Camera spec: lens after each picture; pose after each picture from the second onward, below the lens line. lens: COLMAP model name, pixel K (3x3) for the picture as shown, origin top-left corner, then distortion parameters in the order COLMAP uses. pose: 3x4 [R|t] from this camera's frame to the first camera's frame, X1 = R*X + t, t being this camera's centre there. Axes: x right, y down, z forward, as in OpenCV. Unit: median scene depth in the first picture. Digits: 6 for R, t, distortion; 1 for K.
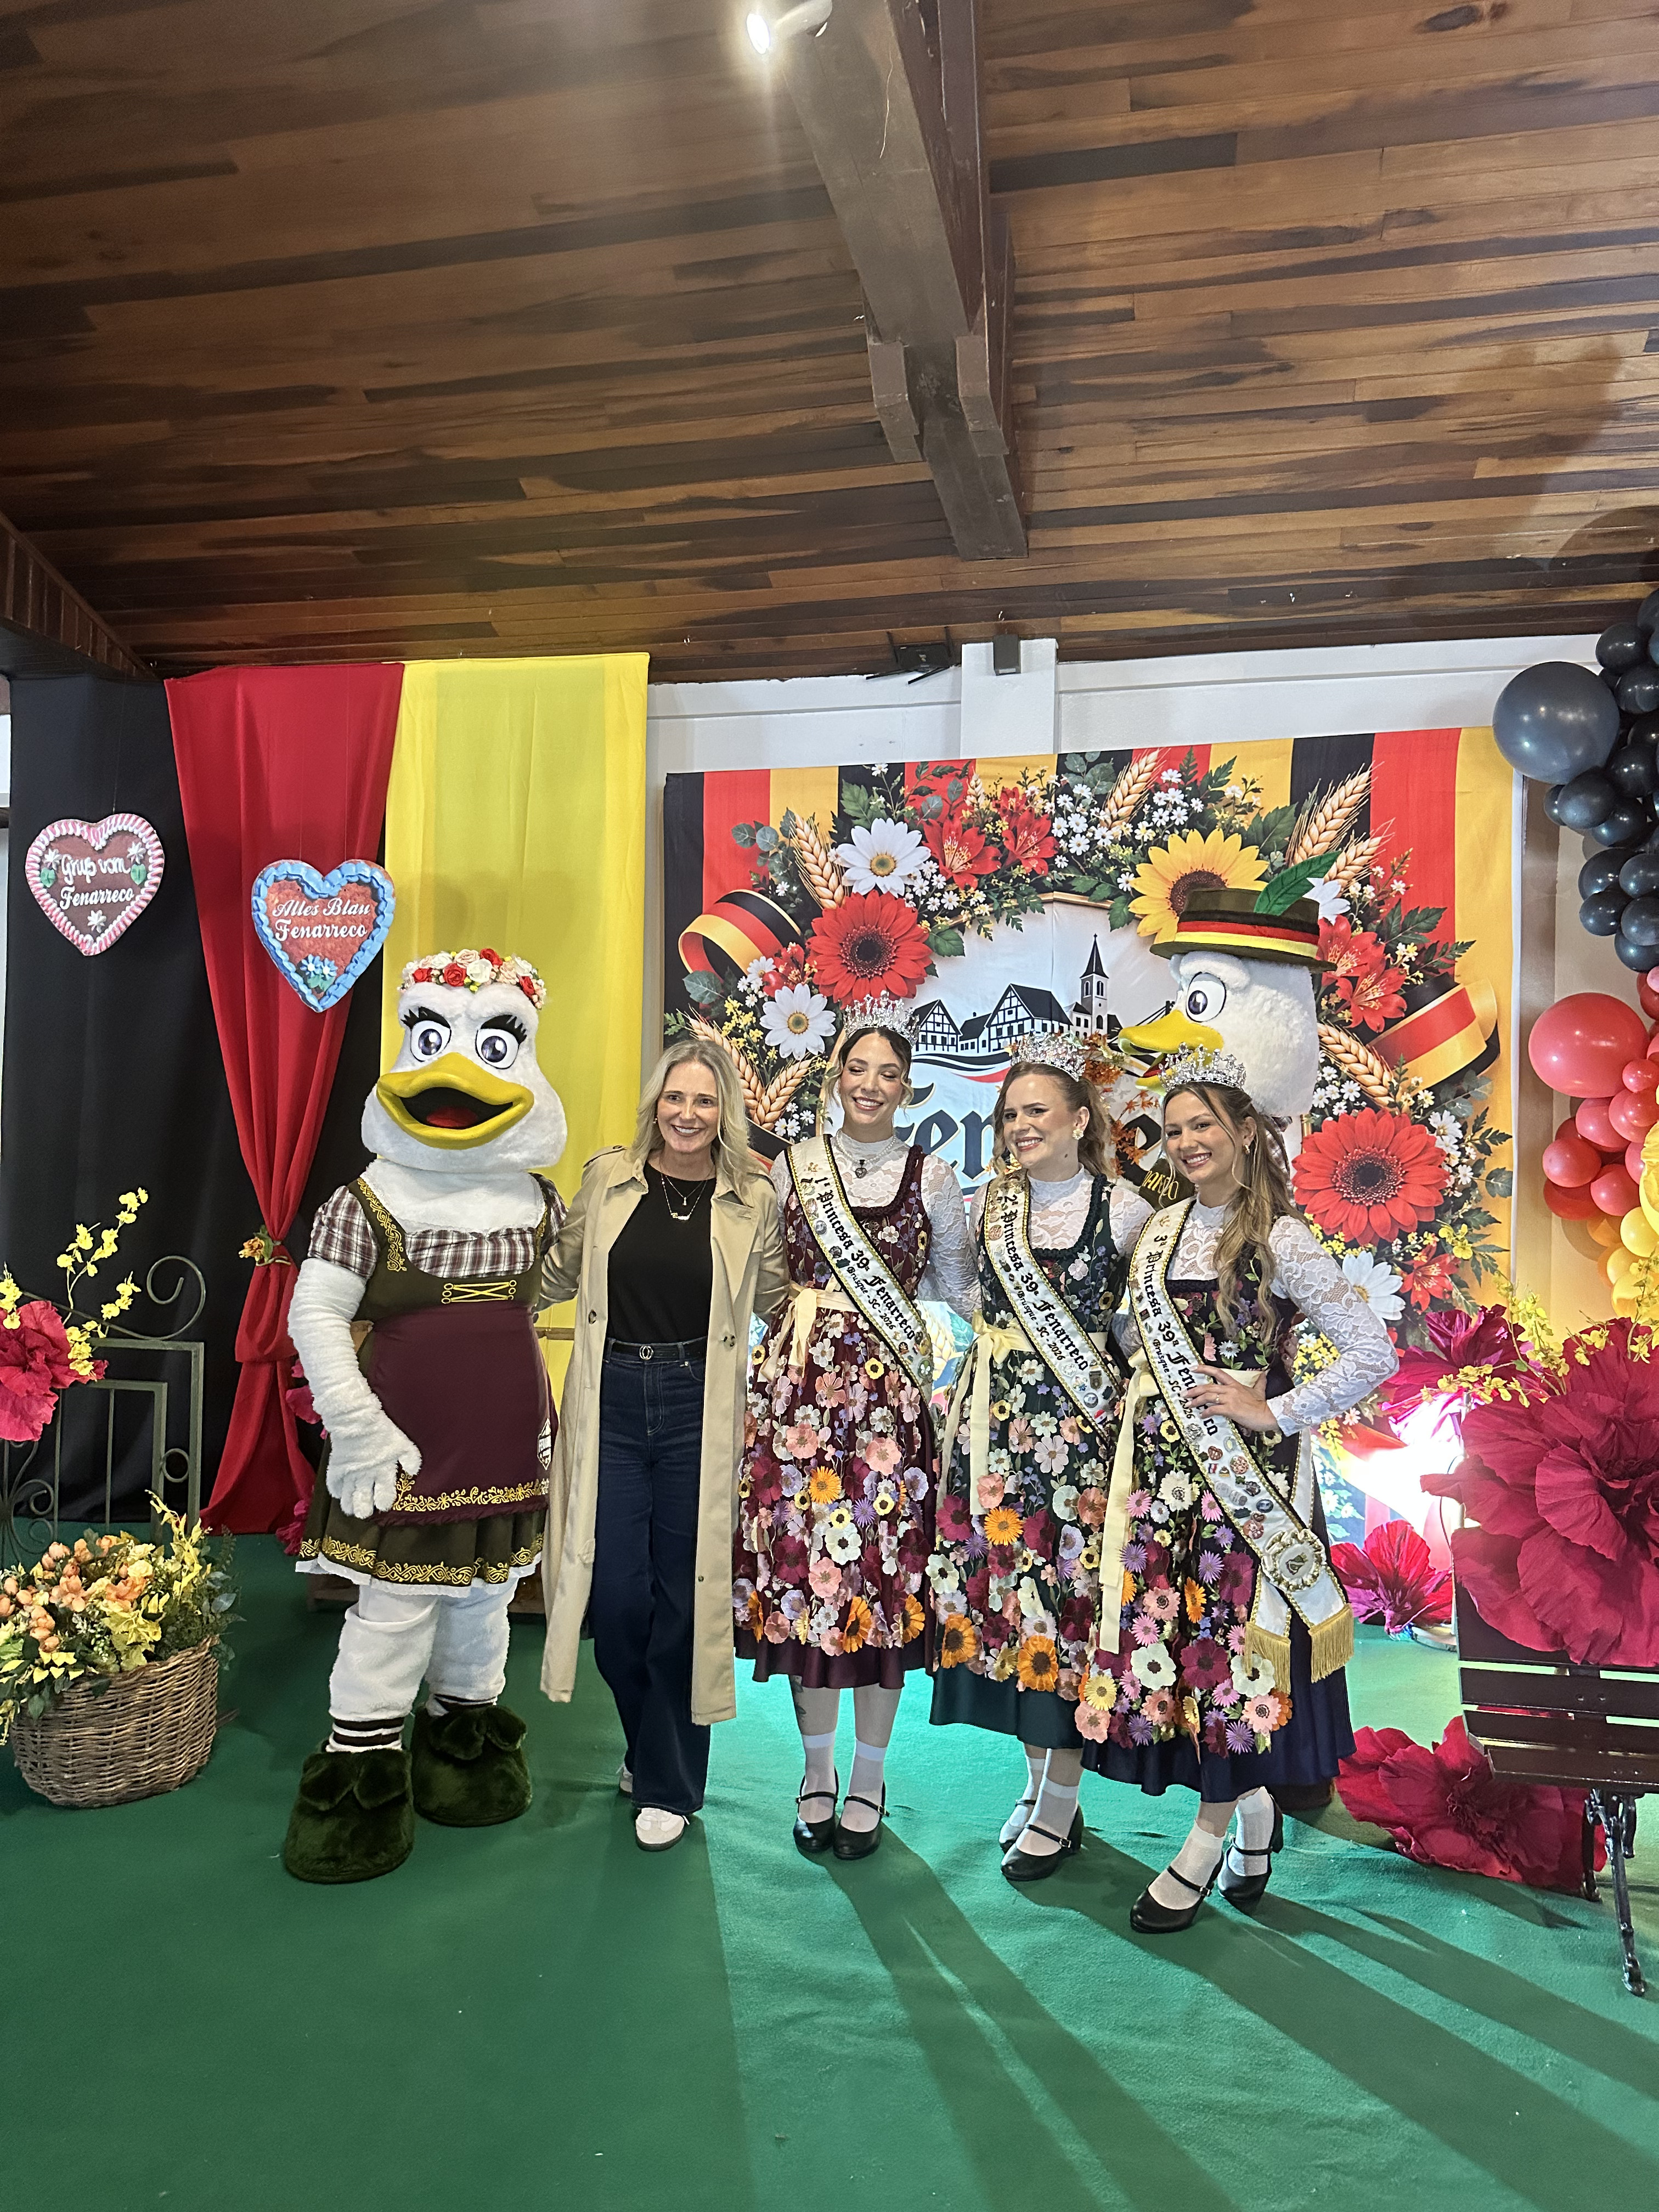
lens RADIAL K [[1581.0, 0, 831.1], [0, 1581.0, 1096.1], [0, 0, 1]] dist [0.200152, -0.348597]
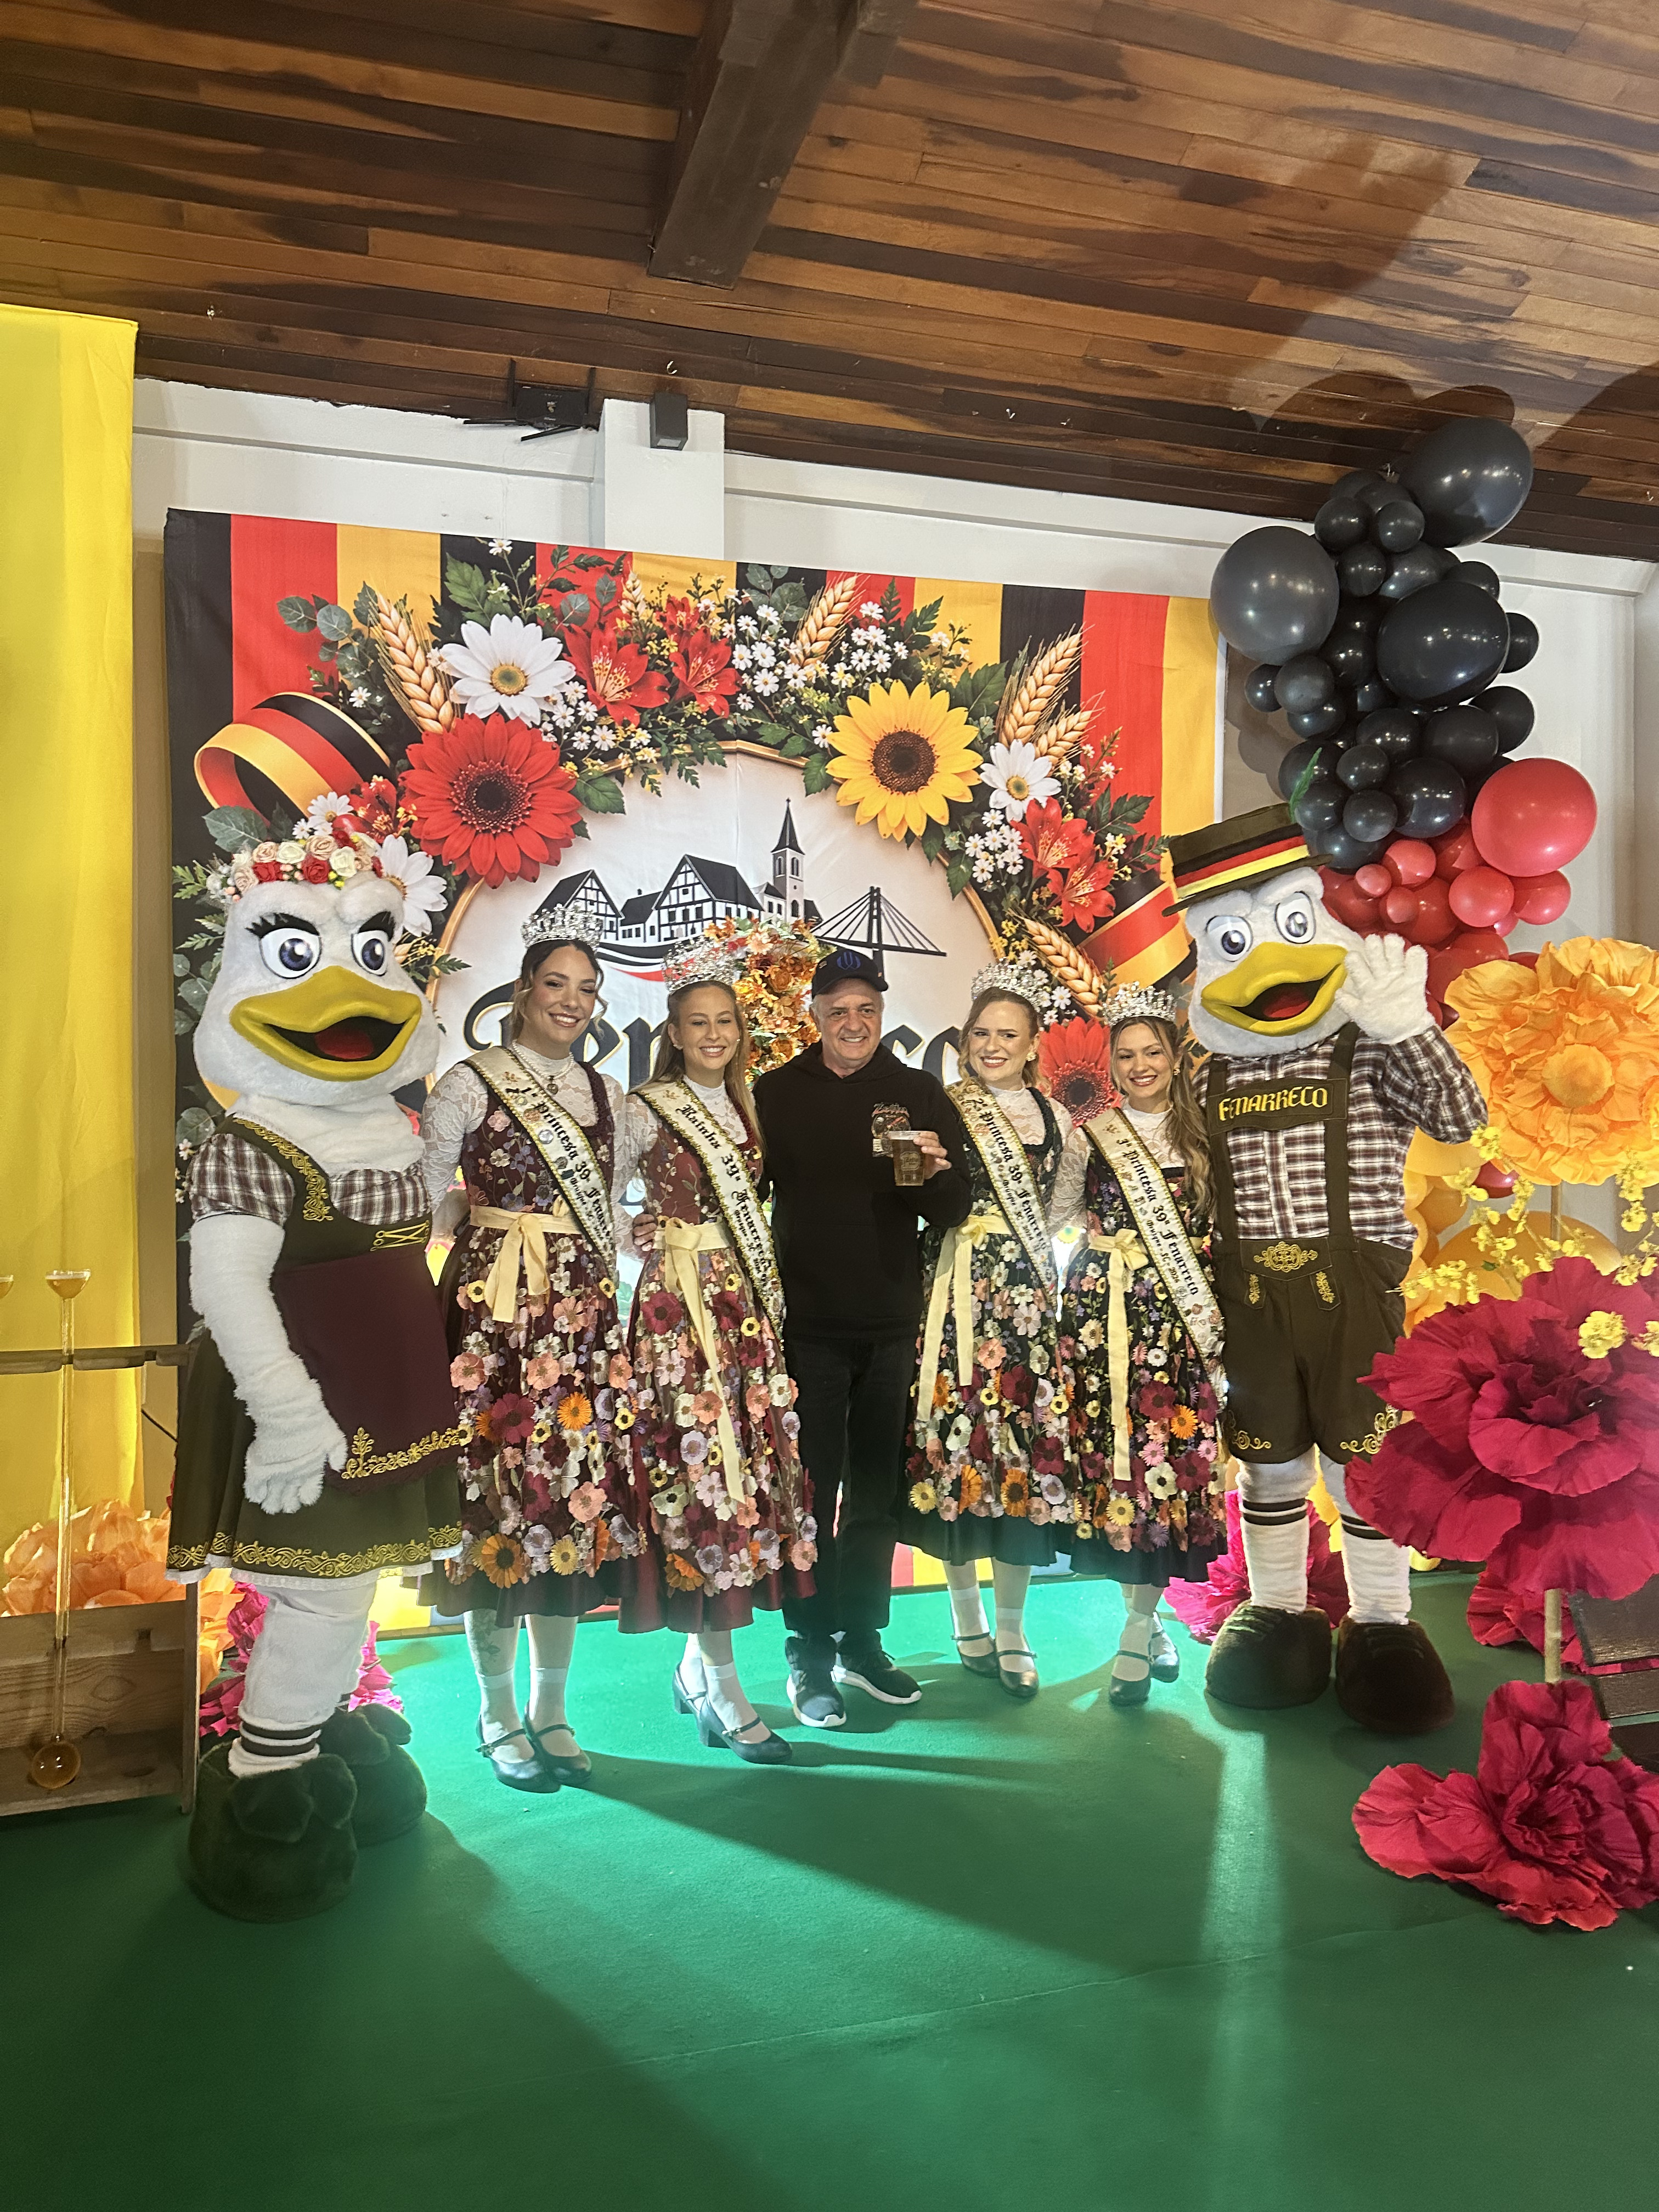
lens RADIAL K [[1581.0, 0, 831.1], [0, 1581.0, 1096.1], [0, 0, 1]] dist [0.200152, -0.348597]
pose [[0.876856, -0.012317, 0.480595, -0.202078], [-0.008602, 0.999110, 0.041301, 0.015159], [-0.480676, -0.040349, 0.875970, 0.276076]]
